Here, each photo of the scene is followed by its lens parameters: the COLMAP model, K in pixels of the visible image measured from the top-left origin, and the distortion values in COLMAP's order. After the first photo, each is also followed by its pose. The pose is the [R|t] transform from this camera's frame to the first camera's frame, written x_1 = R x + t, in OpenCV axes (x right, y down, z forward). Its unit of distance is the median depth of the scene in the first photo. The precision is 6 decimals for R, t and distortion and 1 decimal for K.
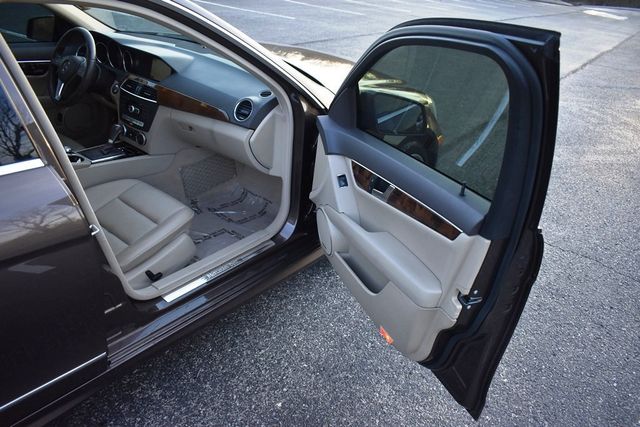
lens RADIAL K [[491.7, 0, 320.0], [0, 491.7, 213.5], [0, 0, 1]] dist [-0.083842, 0.003951]
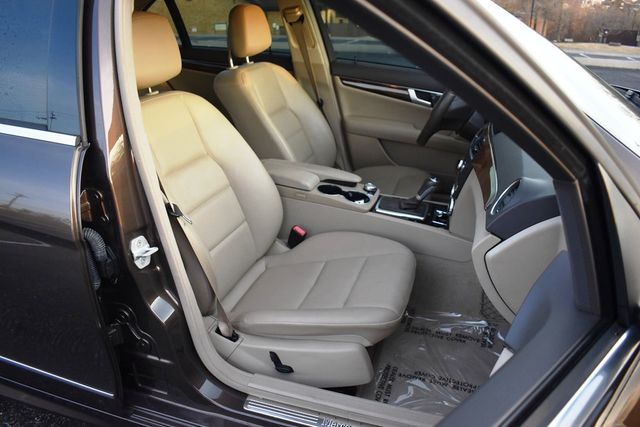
lens RADIAL K [[491.7, 0, 320.0], [0, 491.7, 213.5], [0, 0, 1]] dist [-0.083842, 0.003951]
pose [[0.334807, 0.278554, -0.900173, 0.224186], [-0.414037, 0.901635, 0.125011, -0.164656], [0.846450, 0.330851, 0.417205, 0.576513]]
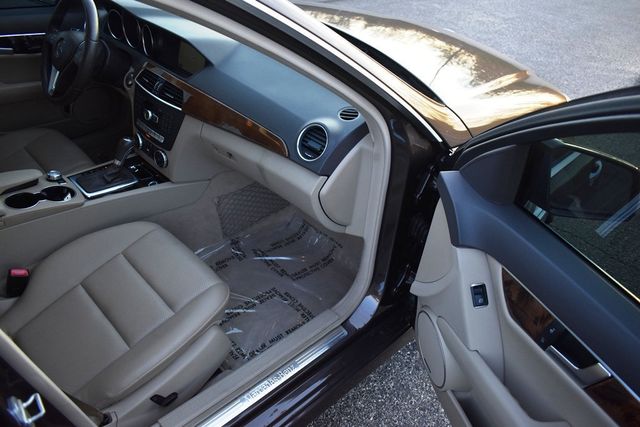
lens RADIAL K [[491.7, 0, 320.0], [0, 491.7, 213.5], [0, 0, 1]] dist [-0.083842, 0.003951]
pose [[0.992824, 0.064613, -0.100622, -0.072802], [-0.053628, 0.992672, 0.108290, -0.175222], [0.106882, -0.102117, 0.989014, 0.350985]]
